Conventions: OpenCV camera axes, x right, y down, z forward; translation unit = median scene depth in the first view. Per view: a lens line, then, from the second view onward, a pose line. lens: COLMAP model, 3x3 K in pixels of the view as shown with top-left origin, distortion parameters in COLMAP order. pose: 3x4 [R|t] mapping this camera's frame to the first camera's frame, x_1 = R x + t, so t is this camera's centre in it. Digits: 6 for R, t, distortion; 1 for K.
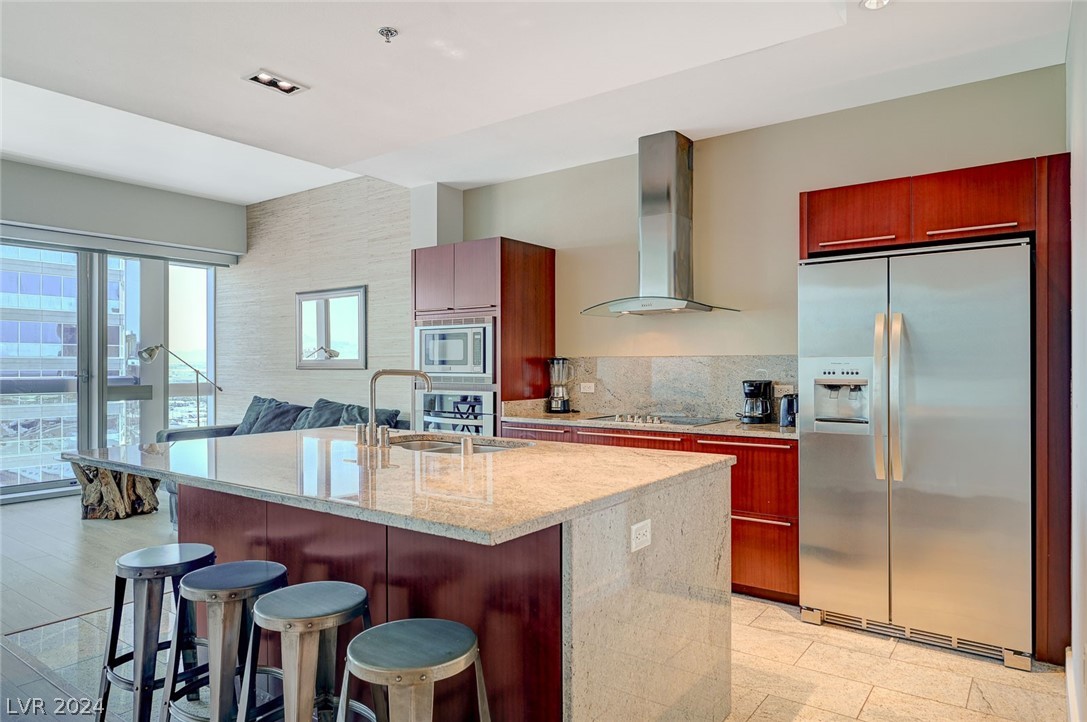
lens RADIAL K [[676.5, 0, 543.5], [0, 676.5, 361.0], [0, 0, 1]] dist [-0.004740, -0.000613]
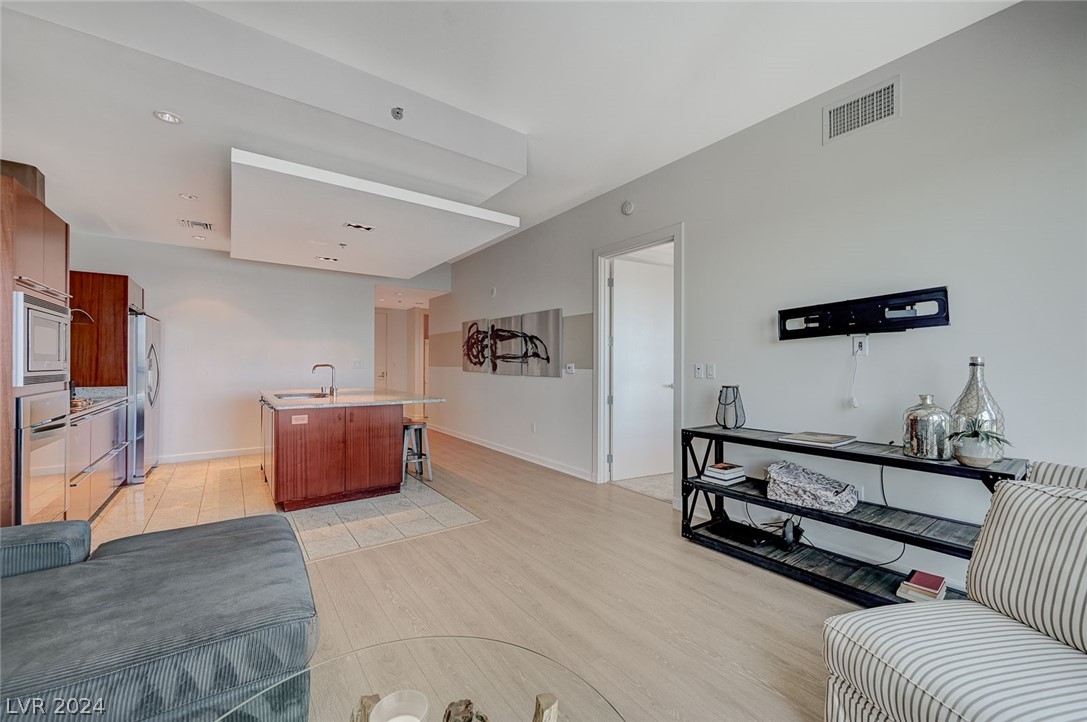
lens RADIAL K [[430.7, 0, 543.7], [0, 430.7, 363.0], [0, 0, 1]] dist [0.000336, 0.000004]
pose [[-0.954015, 0.000189, 0.299760, -0.845818], [-0.002273, 0.999966, -0.007864, 0.011061], [-0.299751, -0.008184, -0.953982, 1.324970]]
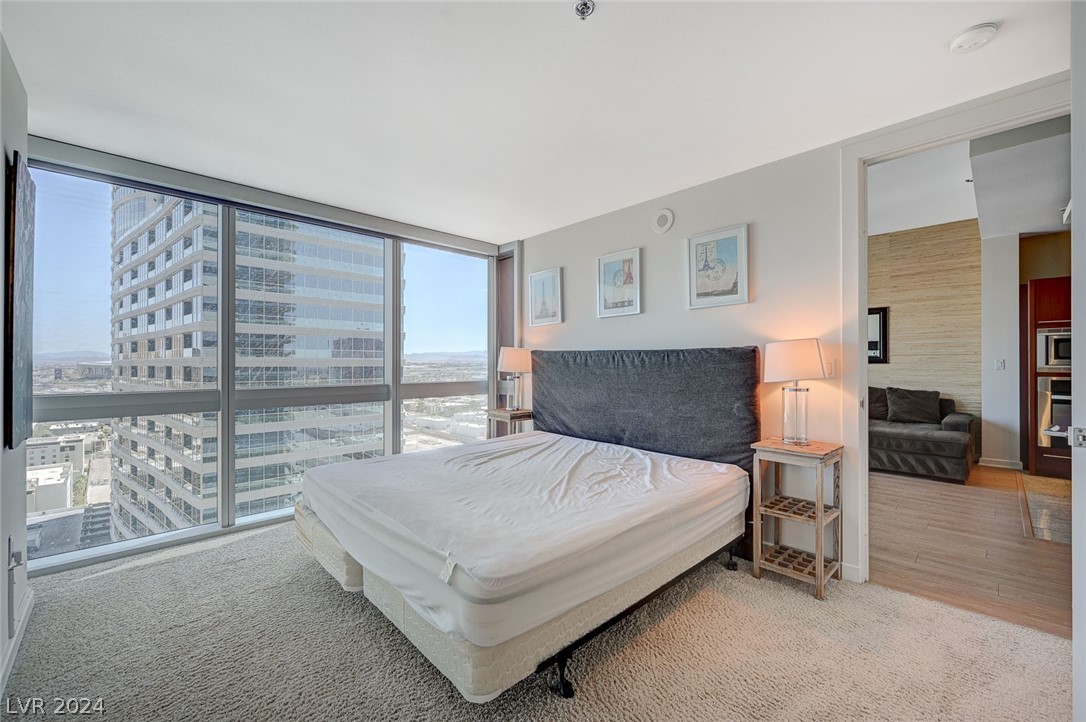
lens RADIAL K [[444.1, 0, 543.6], [0, 444.1, 364.0], [0, 0, 1]] dist [0.001012, -0.000057]
pose [[0.987234, 0.000237, -0.159279, -1.144713], [0.000805, 0.999979, 0.006474, 0.007803], [0.159277, -0.006520, 0.987212, -0.108021]]
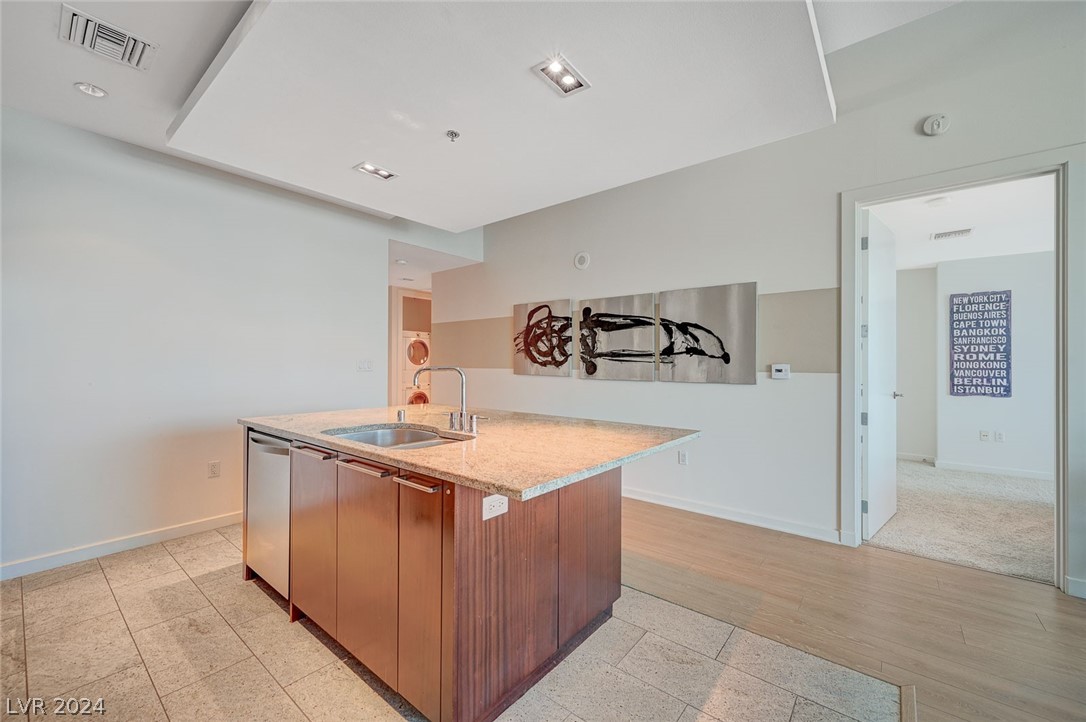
lens RADIAL K [[430.3, 0, 543.2], [0, 430.3, 363.0], [0, 0, 1]] dist [0.000336, 0.000004]
pose [[-0.998860, -0.001354, 0.047713, -0.252275], [-0.001657, 0.999979, -0.006324, 0.007100], [-0.047704, -0.006396, -0.998841, 1.028432]]
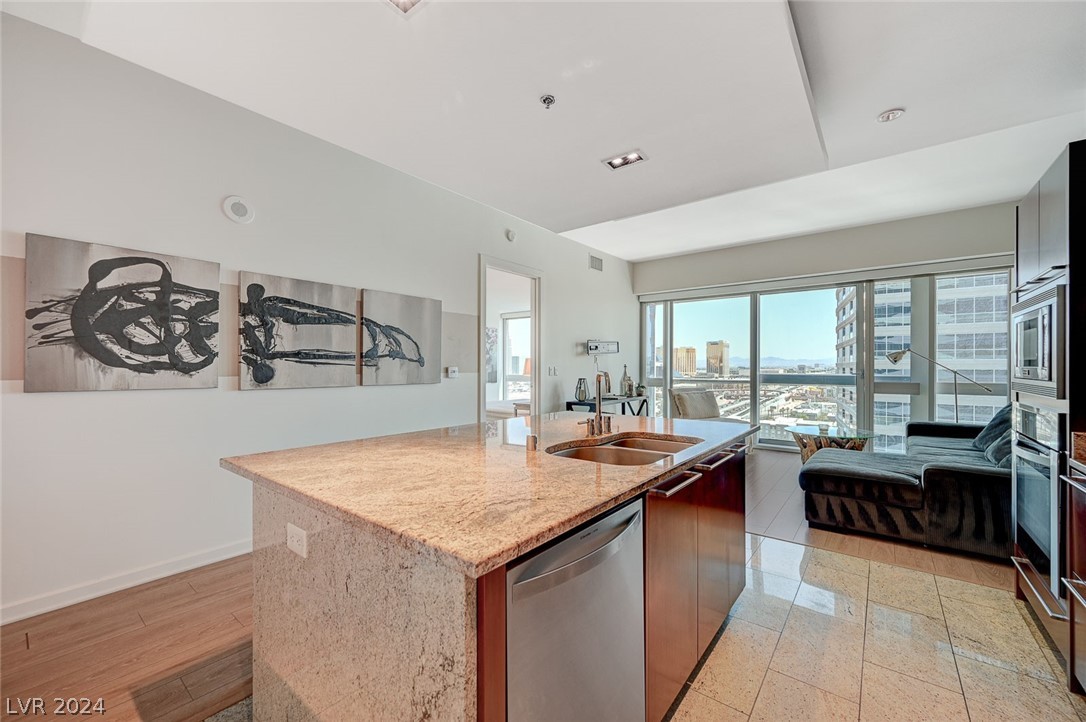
lens RADIAL K [[430.3, 0, 543.2], [0, 430.3, 363.0], [0, 0, 1]] dist [0.000336, 0.000004]
pose [[-0.033059, -0.004569, -0.999443, 0.302854], [0.004992, 0.999976, -0.004737, 0.001392], [0.999441, -0.005146, -0.033036, 0.545680]]
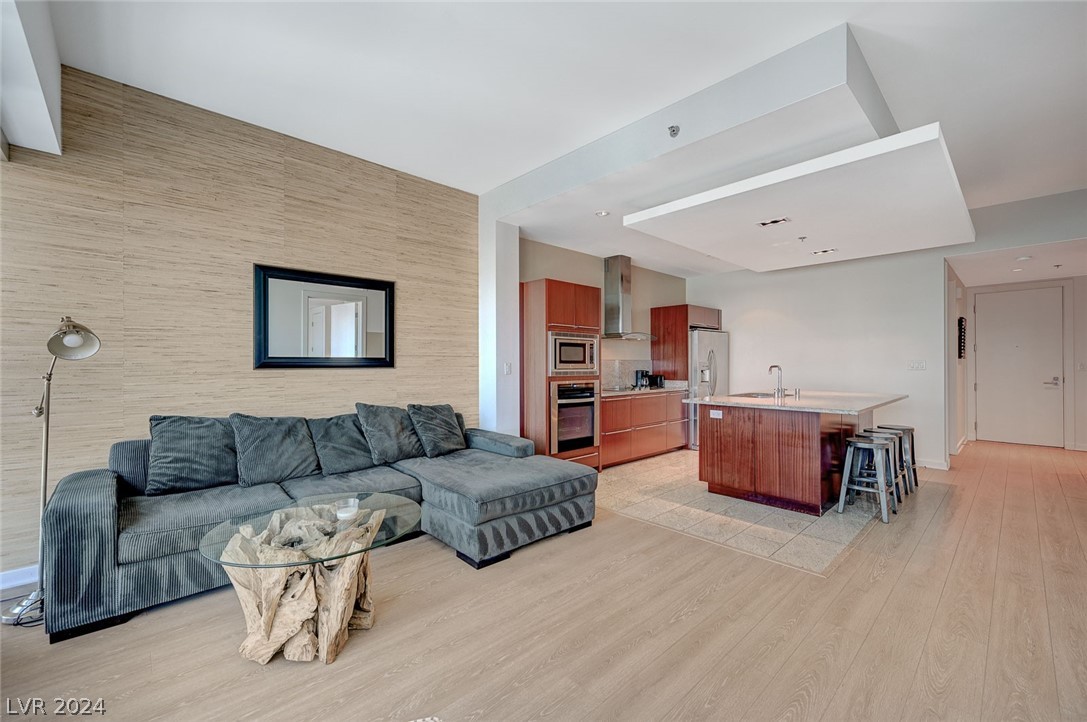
lens RADIAL K [[444.5, 0, 544.1], [0, 444.5, 364.0], [0, 0, 1]] dist [0.001012, -0.000057]
pose [[0.182282, 0.001913, 0.983244, -1.145153], [-0.003347, 0.999994, -0.001325, 0.007940], [-0.983241, -0.003050, 0.182288, 0.901821]]
